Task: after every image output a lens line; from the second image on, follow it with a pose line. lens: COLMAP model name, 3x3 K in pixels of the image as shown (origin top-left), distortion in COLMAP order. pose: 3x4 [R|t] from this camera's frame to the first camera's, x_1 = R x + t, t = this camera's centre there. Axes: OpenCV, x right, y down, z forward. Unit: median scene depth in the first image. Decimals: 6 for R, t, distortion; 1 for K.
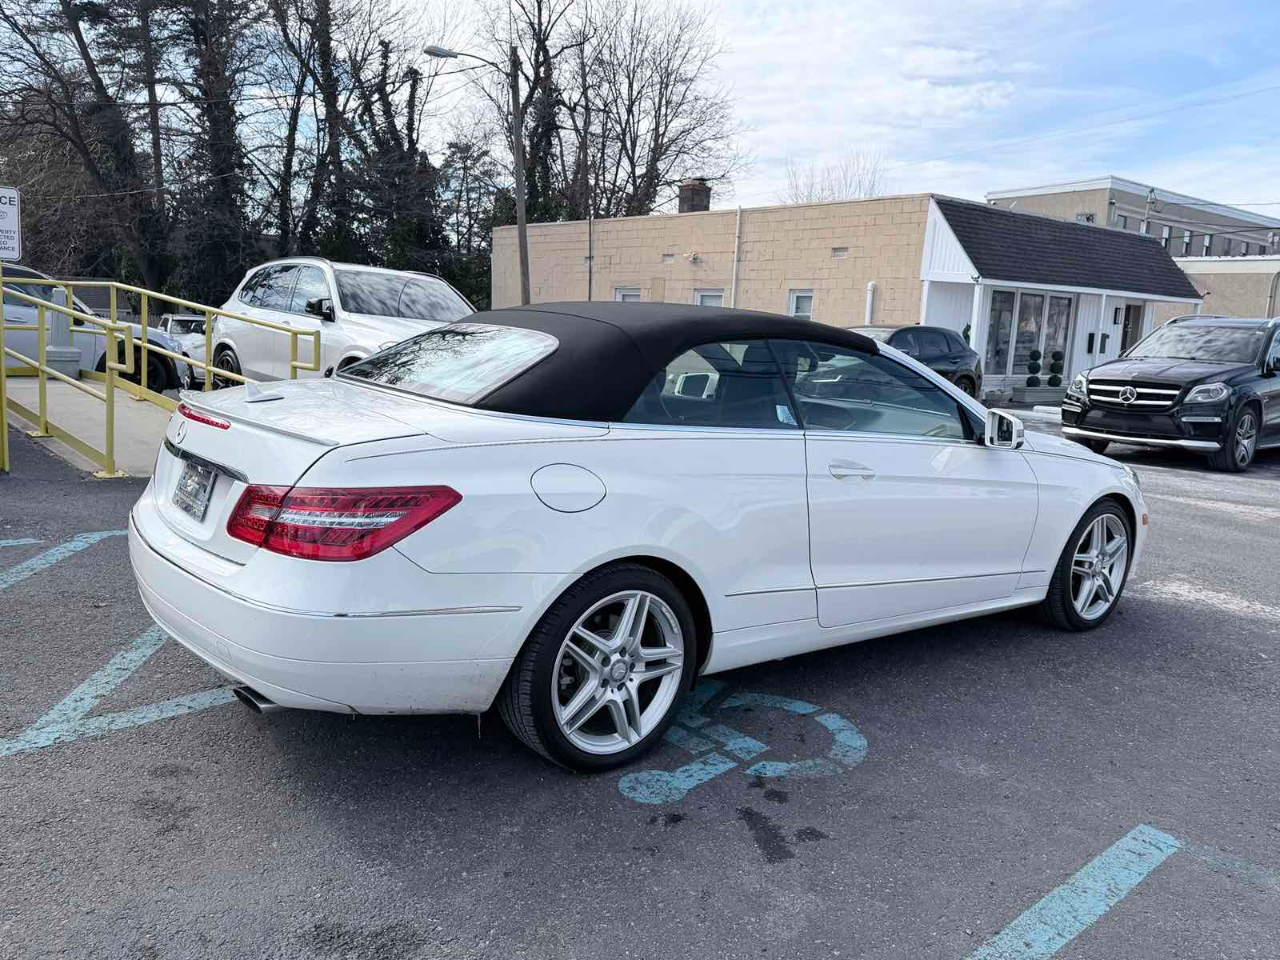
lens RADIAL K [[1012.2, 0, 641.8], [0, 1012.2, 475.4], [0, 0, 1]] dist [0.115611, -0.187265]
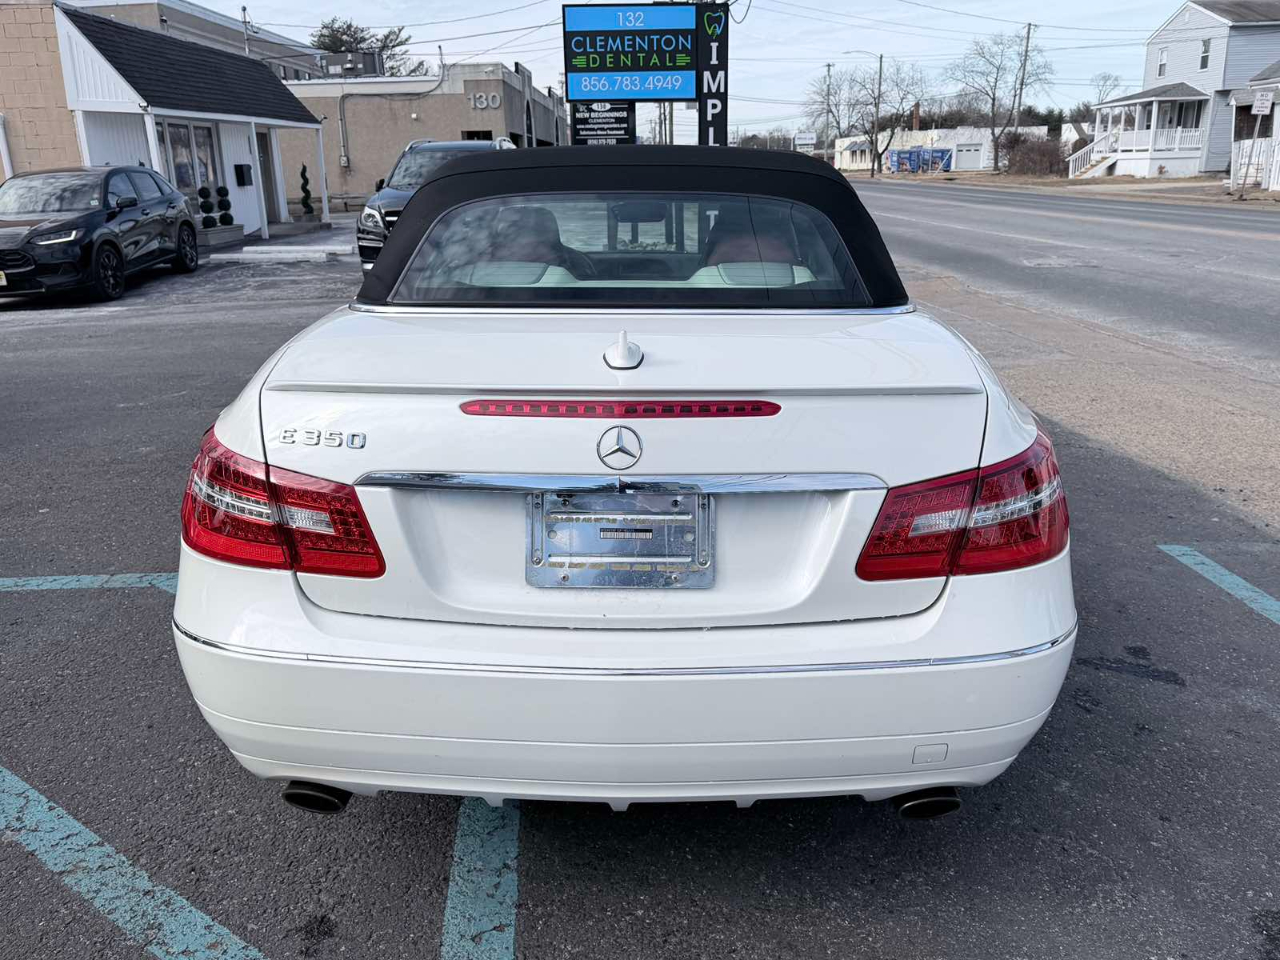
lens RADIAL K [[1018.3, 0, 641.1], [0, 1018.3, 484.2], [0, 0, 1]] dist [0.045798, -0.064454]
pose [[0.629965, -0.286985, 0.721653, -0.207211], [0.164279, 0.957434, 0.237343, -0.036259], [-0.759049, -0.030966, 0.650296, 0.166457]]
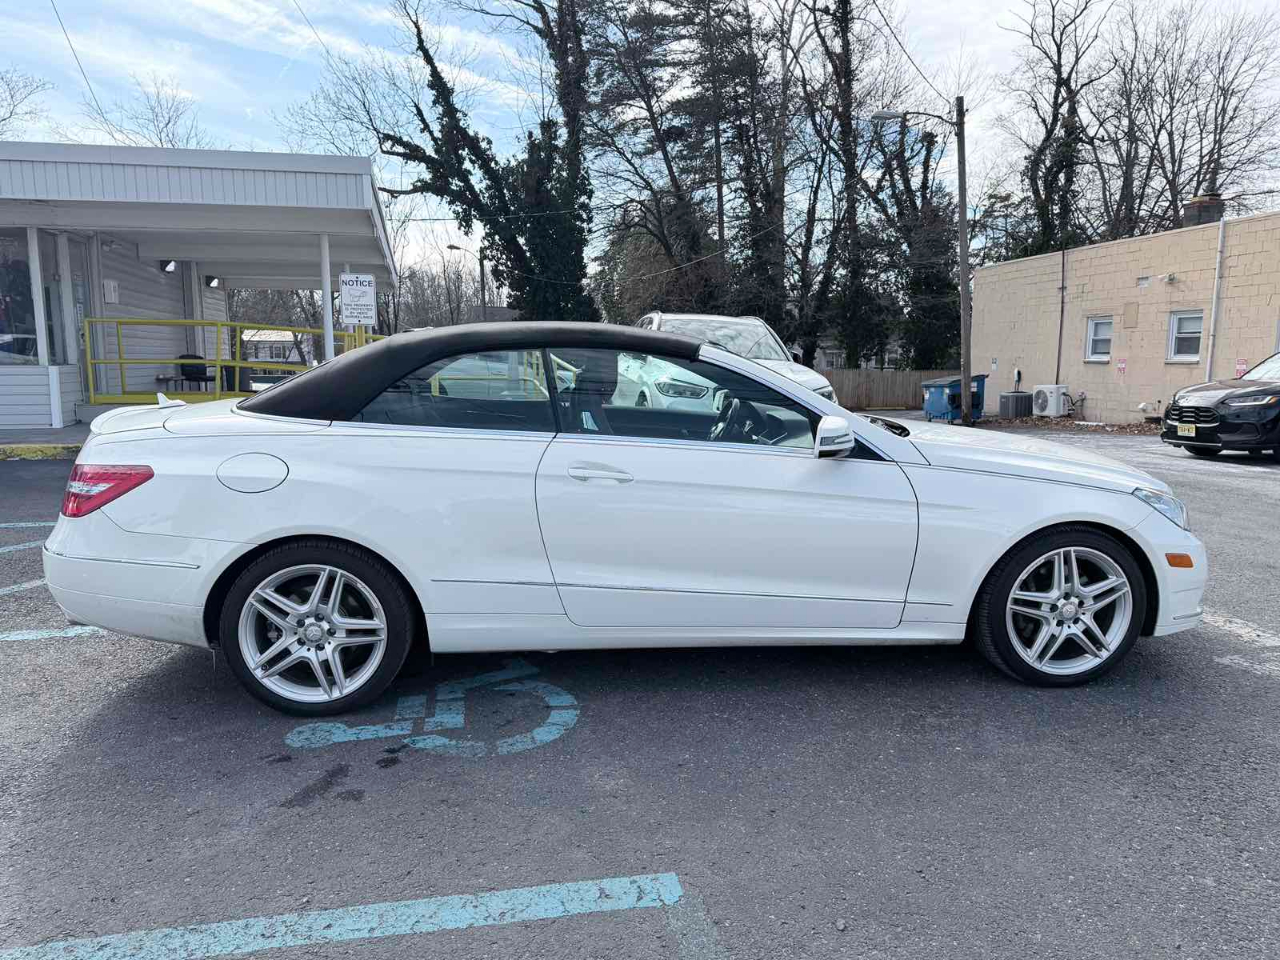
lens RADIAL K [[913.3, 0, 640.1], [0, 913.3, 481.4], [0, 0, 1]] dist [0.043714, -0.047982]
pose [[0.840136, 0.028695, -0.541616, 0.222233], [-0.042296, 0.999025, -0.012680, 0.004042], [0.540724, 0.033561, 0.840530, 0.079350]]
